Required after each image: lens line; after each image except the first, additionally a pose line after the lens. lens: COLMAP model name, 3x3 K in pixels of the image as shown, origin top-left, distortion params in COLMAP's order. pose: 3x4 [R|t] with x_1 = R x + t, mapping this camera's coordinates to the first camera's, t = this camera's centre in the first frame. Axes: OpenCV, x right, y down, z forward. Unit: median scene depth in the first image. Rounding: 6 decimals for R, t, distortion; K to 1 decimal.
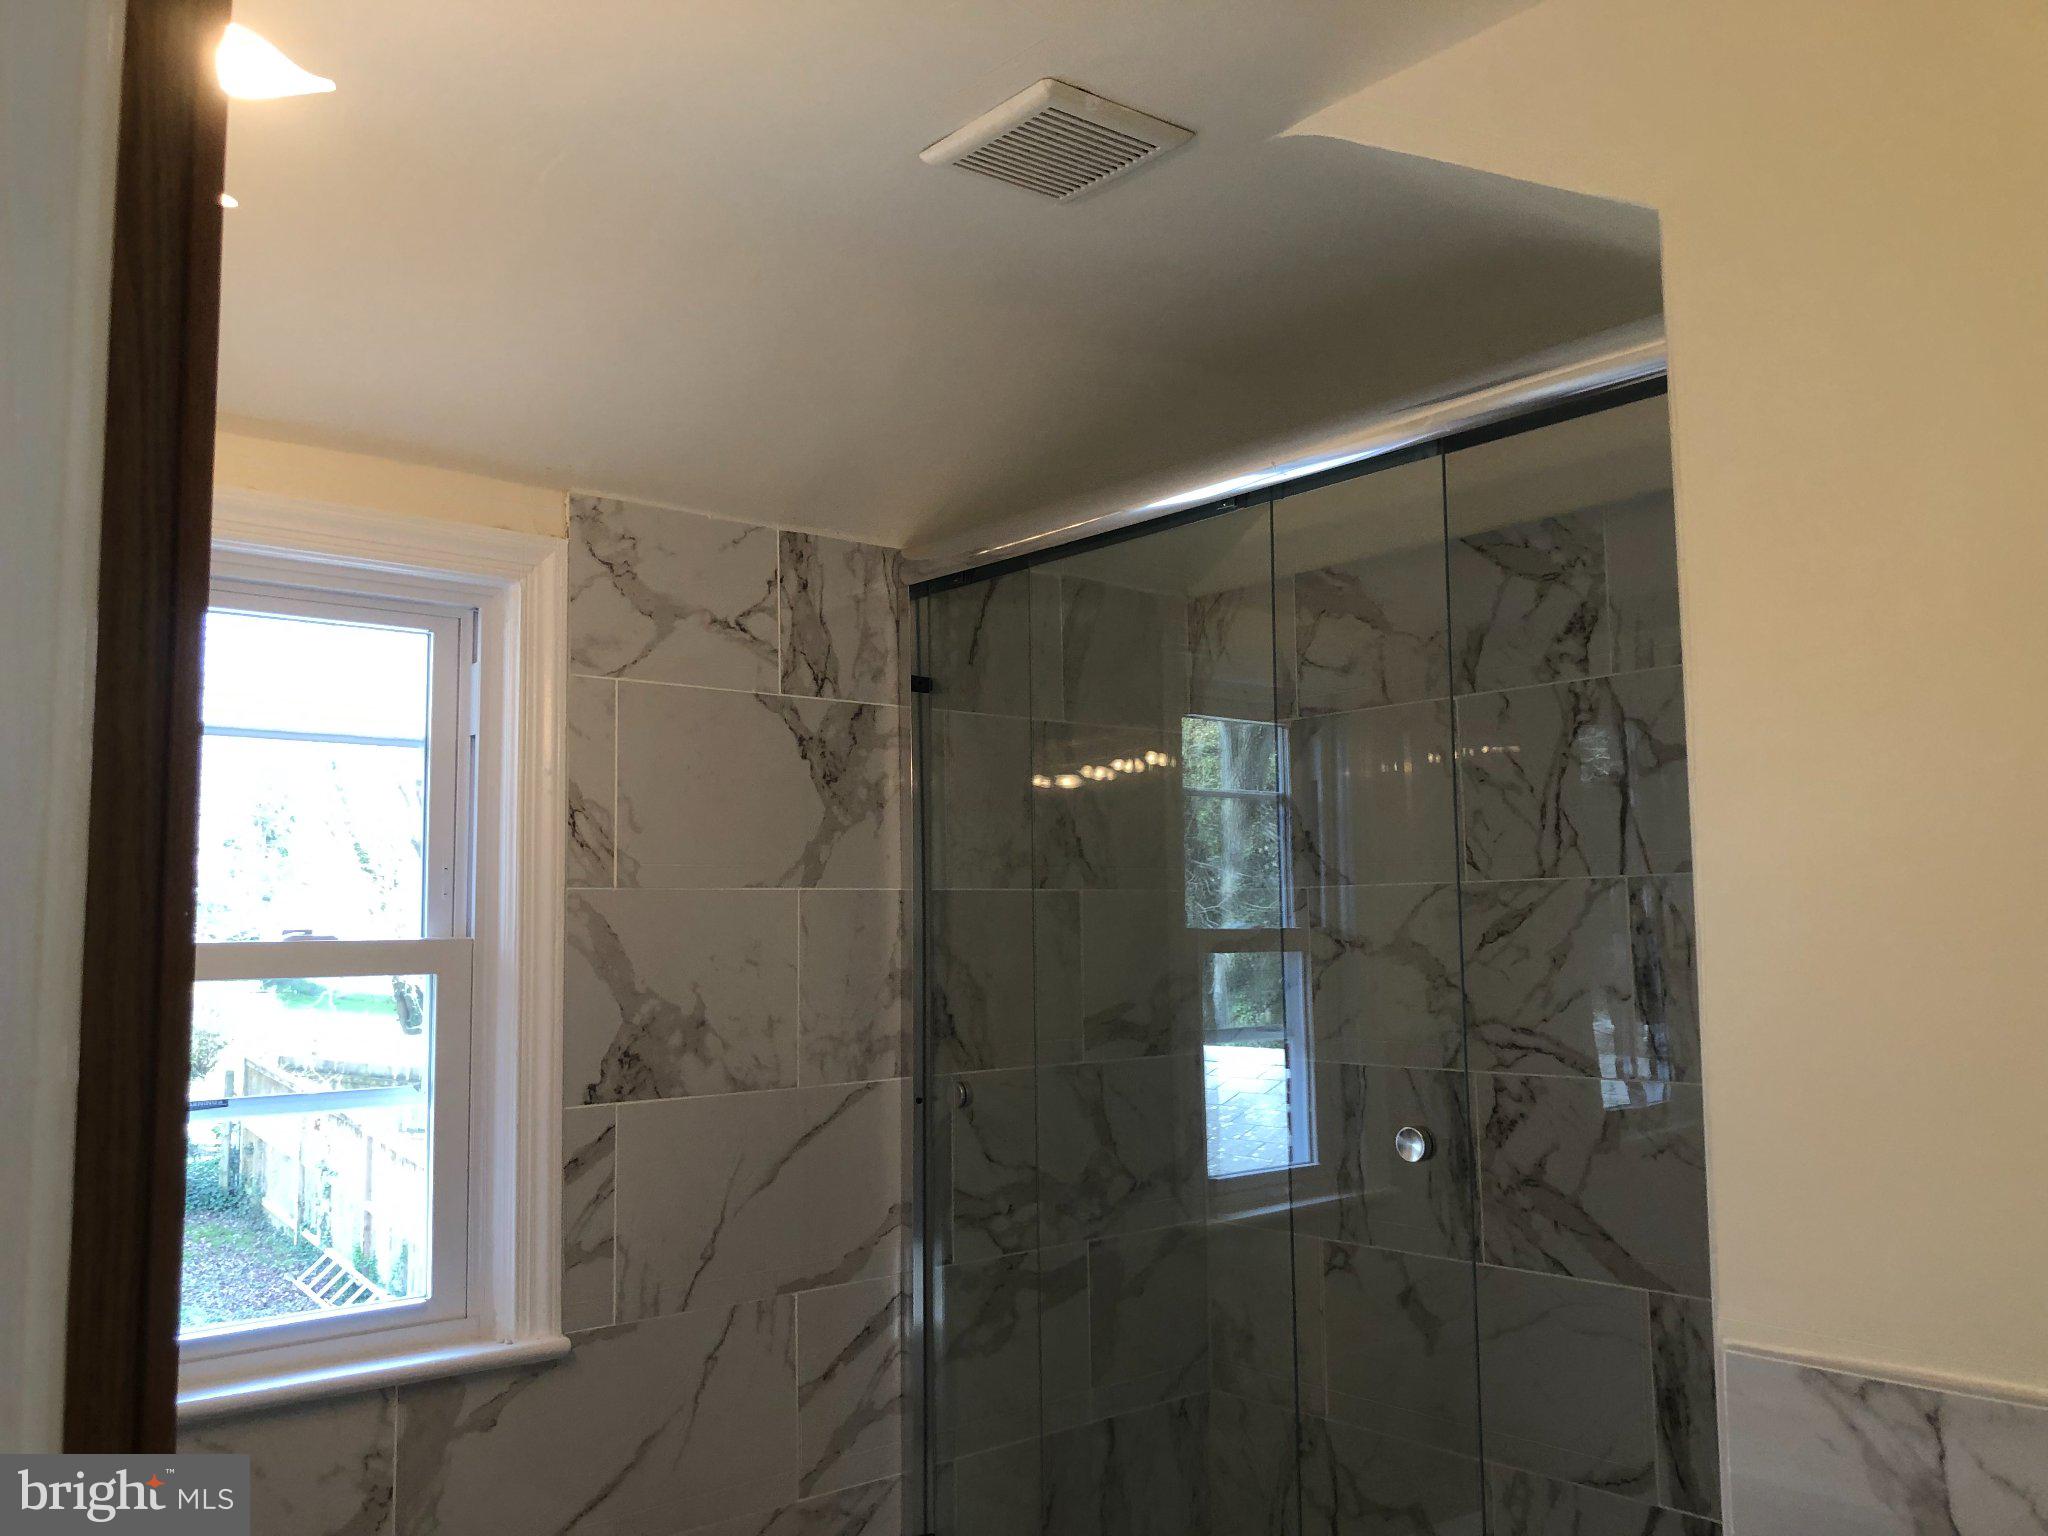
lens RADIAL K [[1669.4, 0, 1013.8], [0, 1669.4, 767.5], [0, 0, 1]] dist [0.020177, -0.021200]
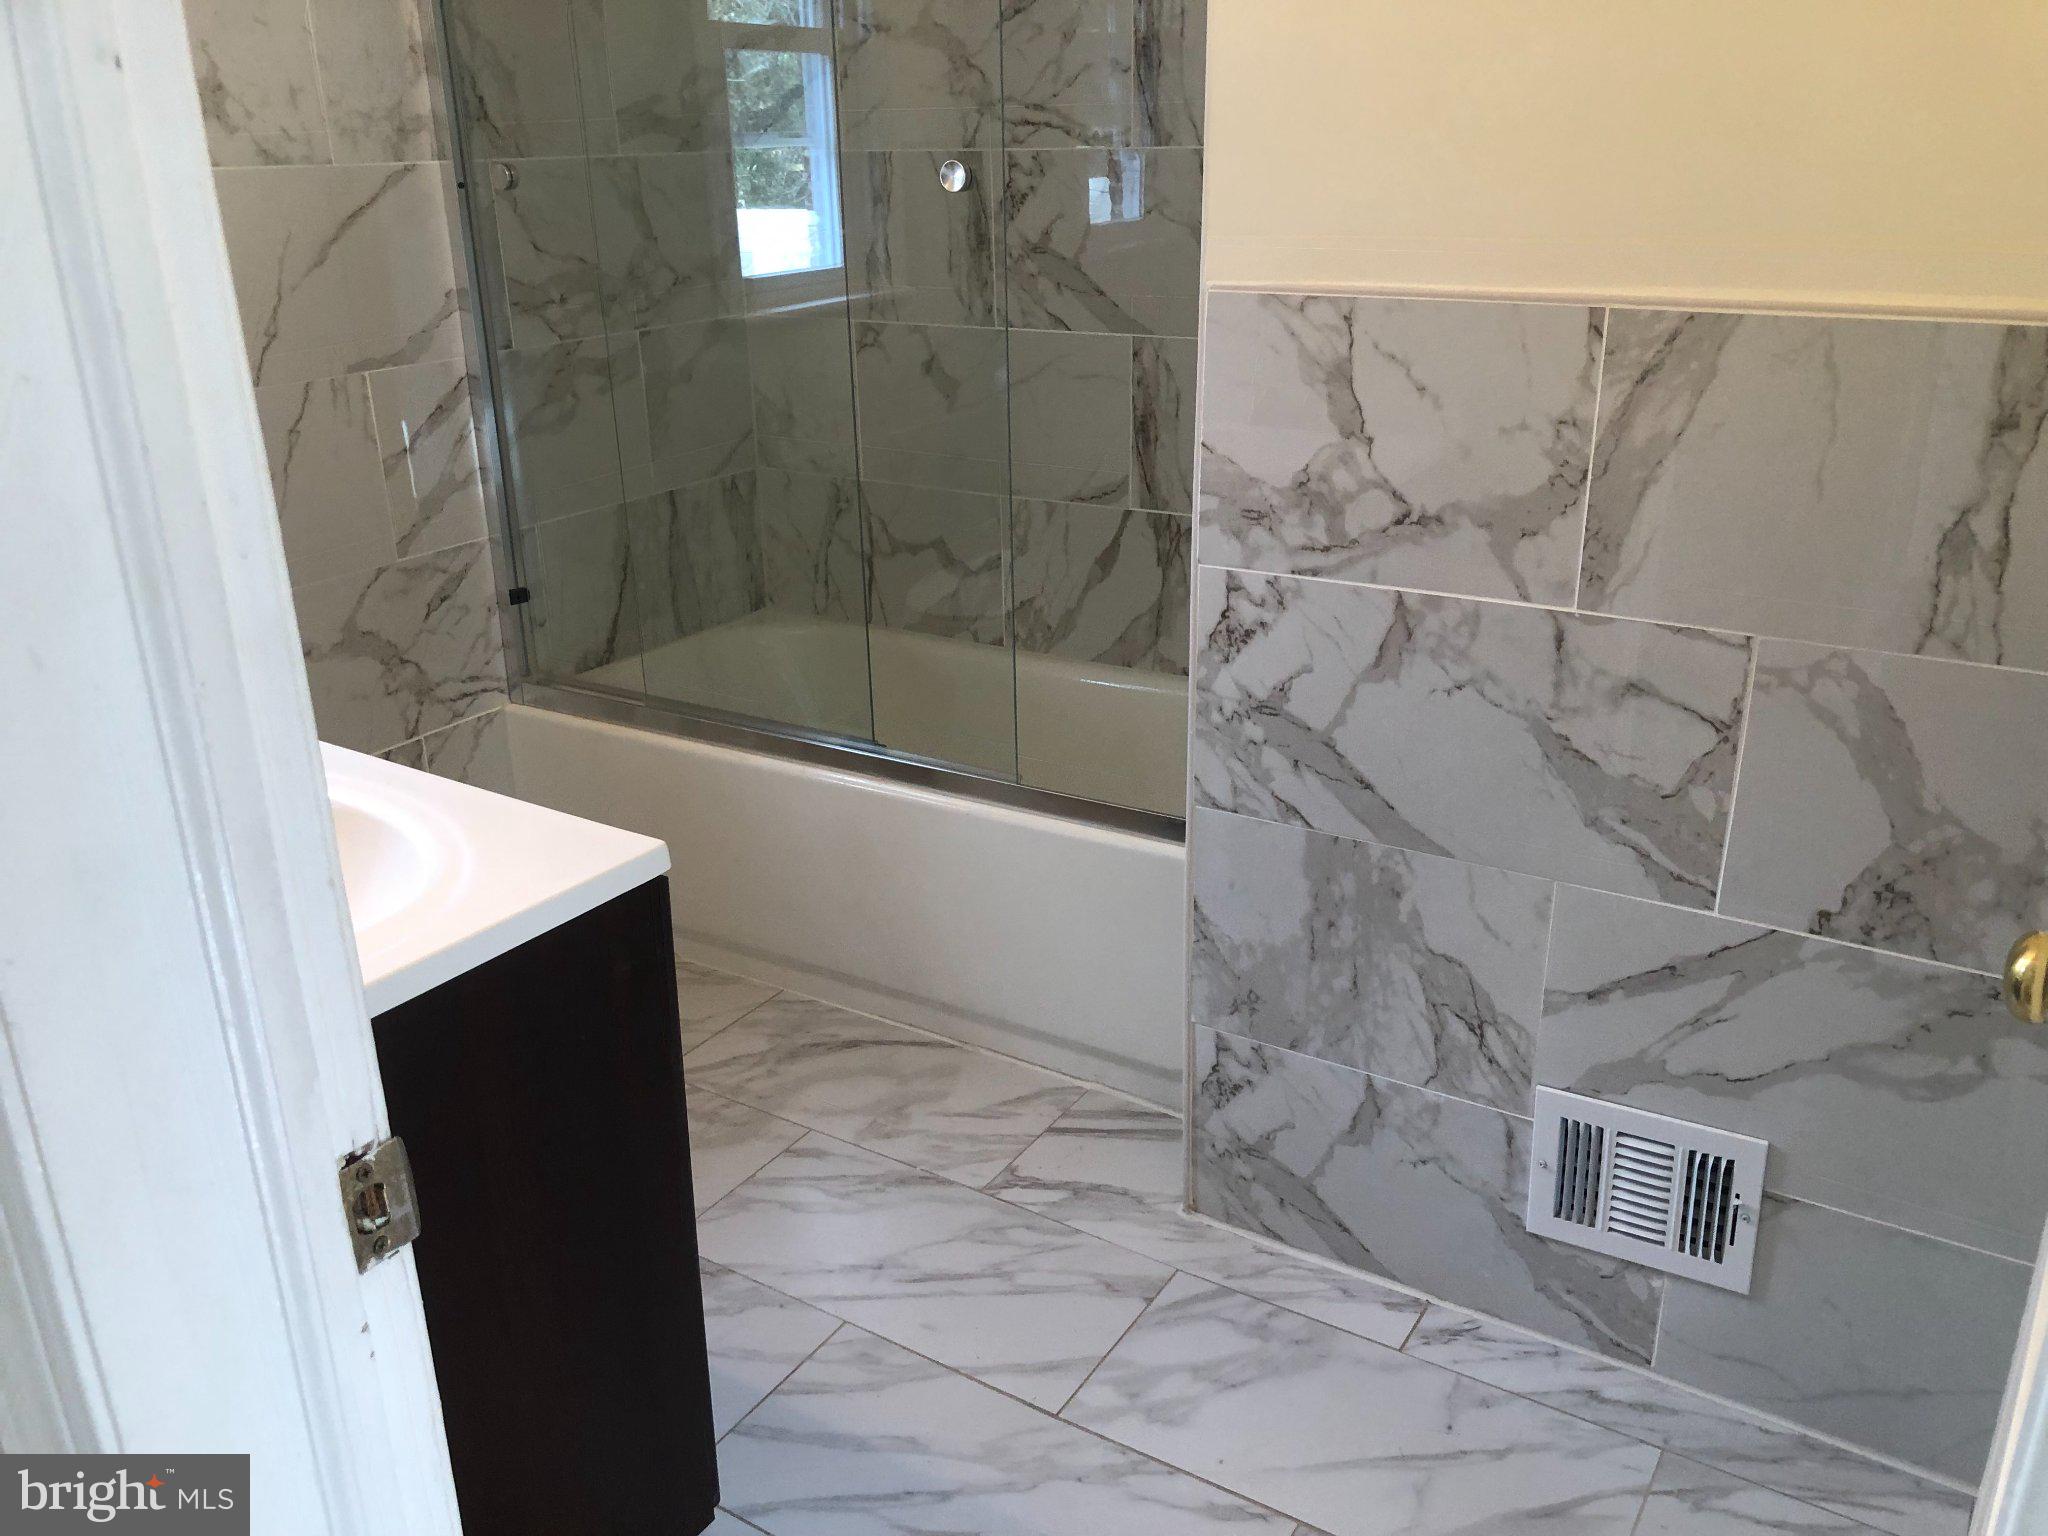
lens RADIAL K [[1669.4, 0, 1032.5], [0, 1669.4, 762.1], [0, 0, 1]] dist [0.020177, -0.021200]
pose [[0.950228, -0.114717, 0.289666, -0.065190], [-0.024179, 0.899785, 0.435662, 0.068585], [-0.310615, -0.420983, 0.852228, -0.114424]]
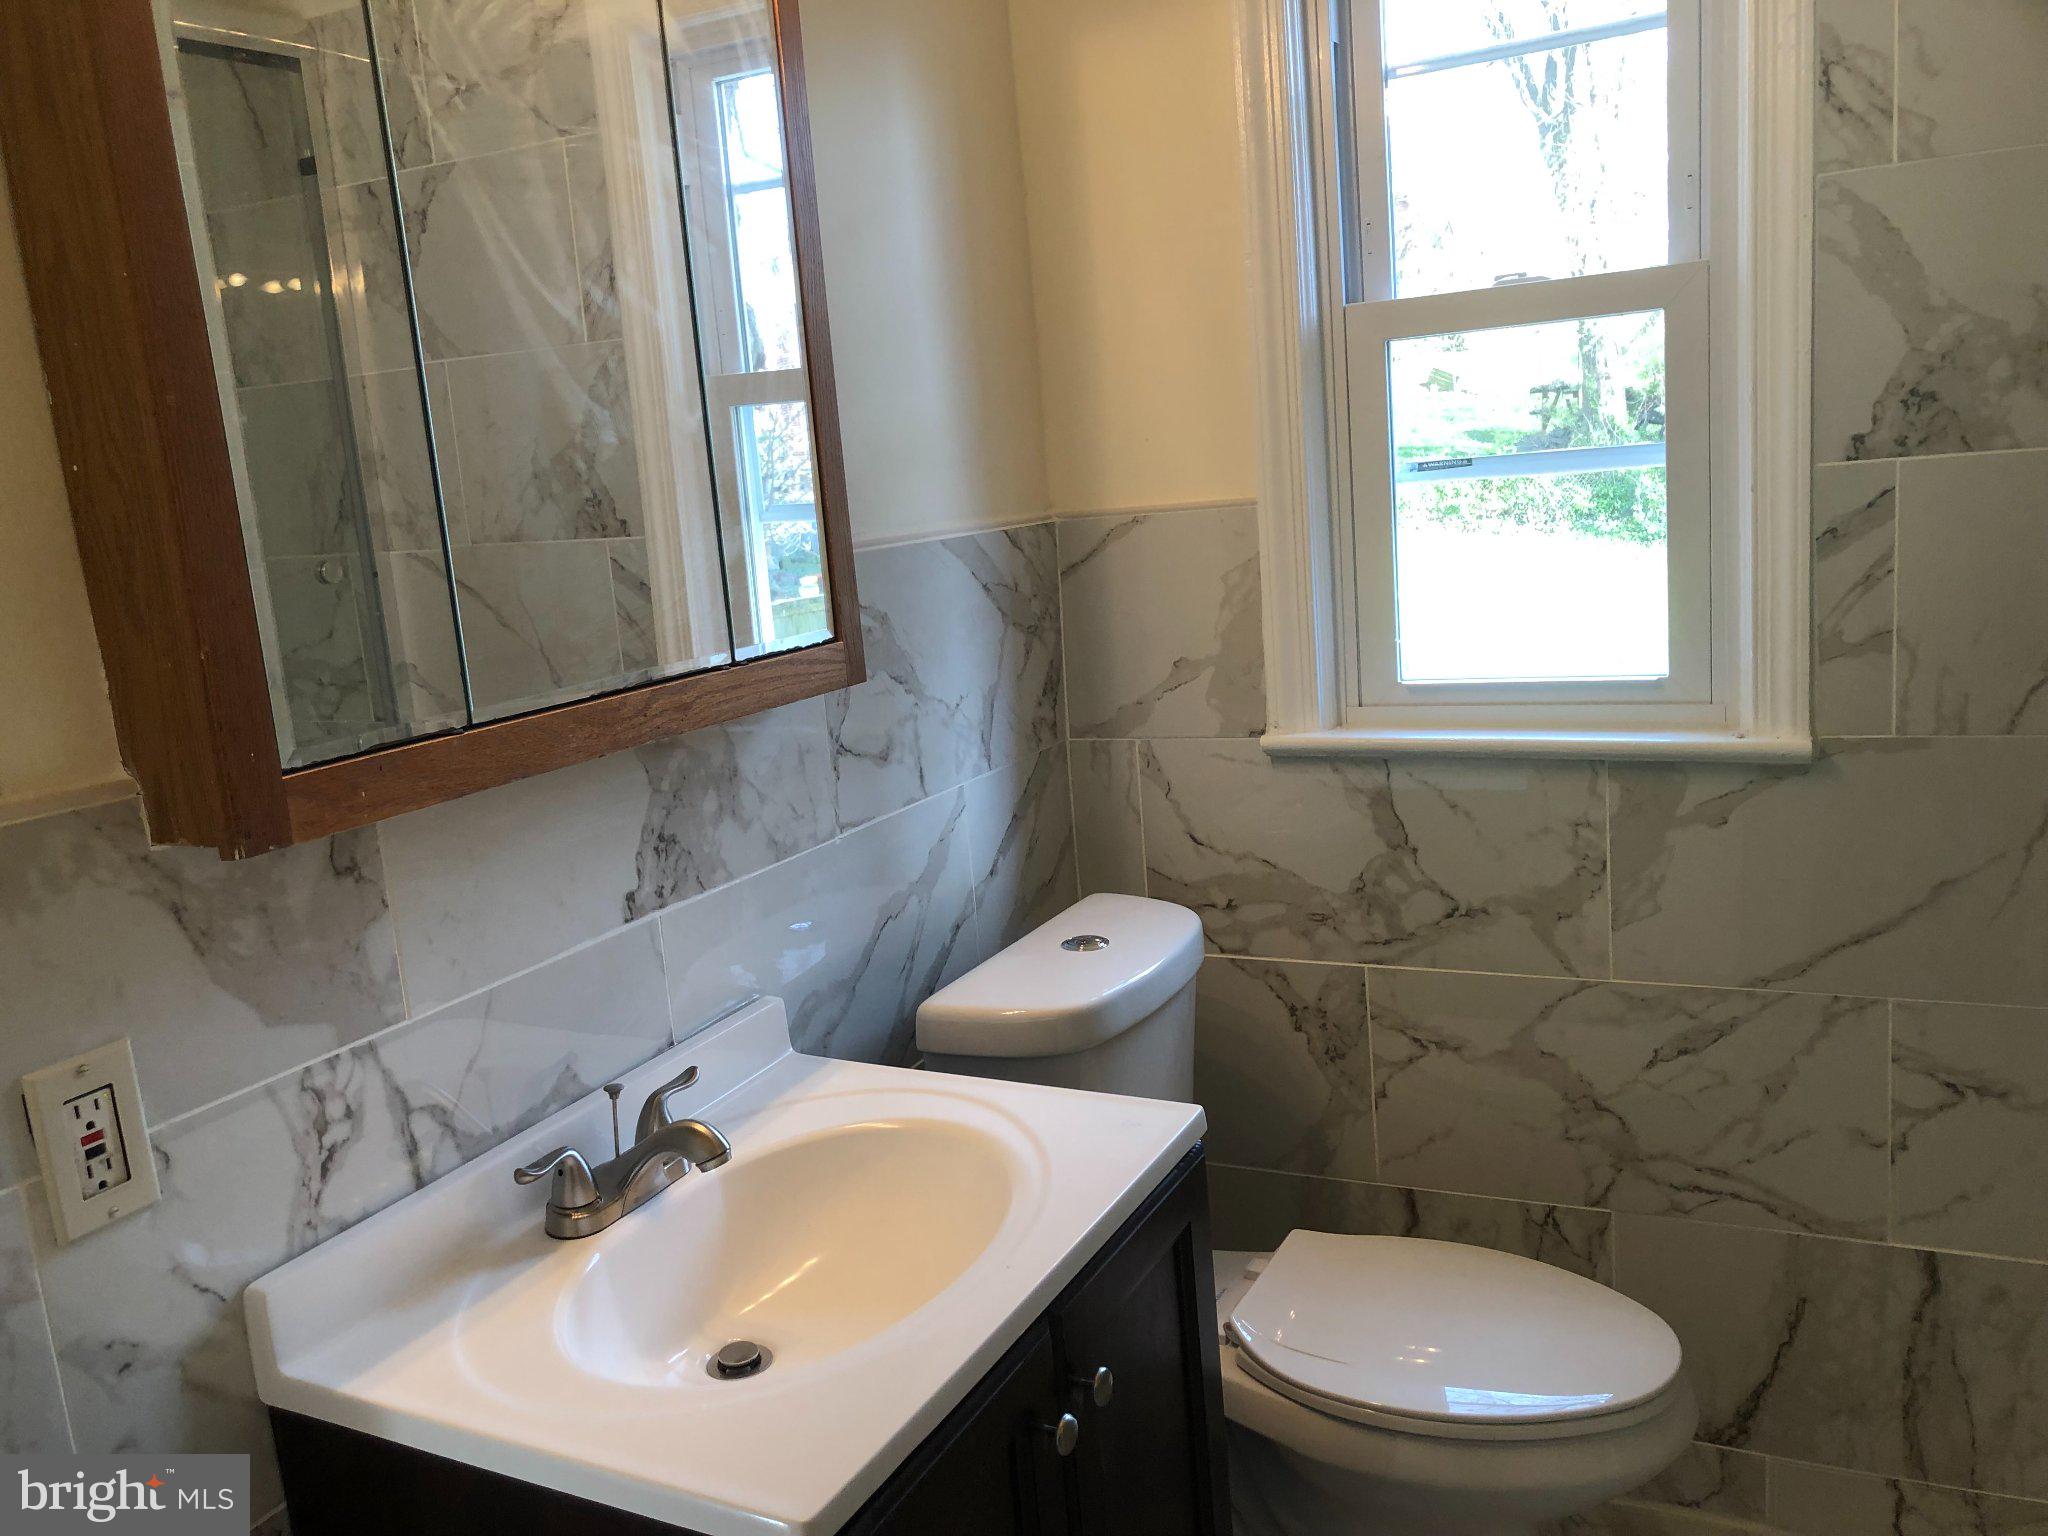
lens RADIAL K [[1669.4, 0, 1022.3], [0, 1669.4, 768.9], [0, 0, 1]] dist [0.020177, -0.021200]
pose [[0.394326, 0.149761, -0.906686, 0.289459], [0.171964, 0.957179, 0.232890, 0.082324], [0.902738, -0.247752, 0.351687, 0.309576]]
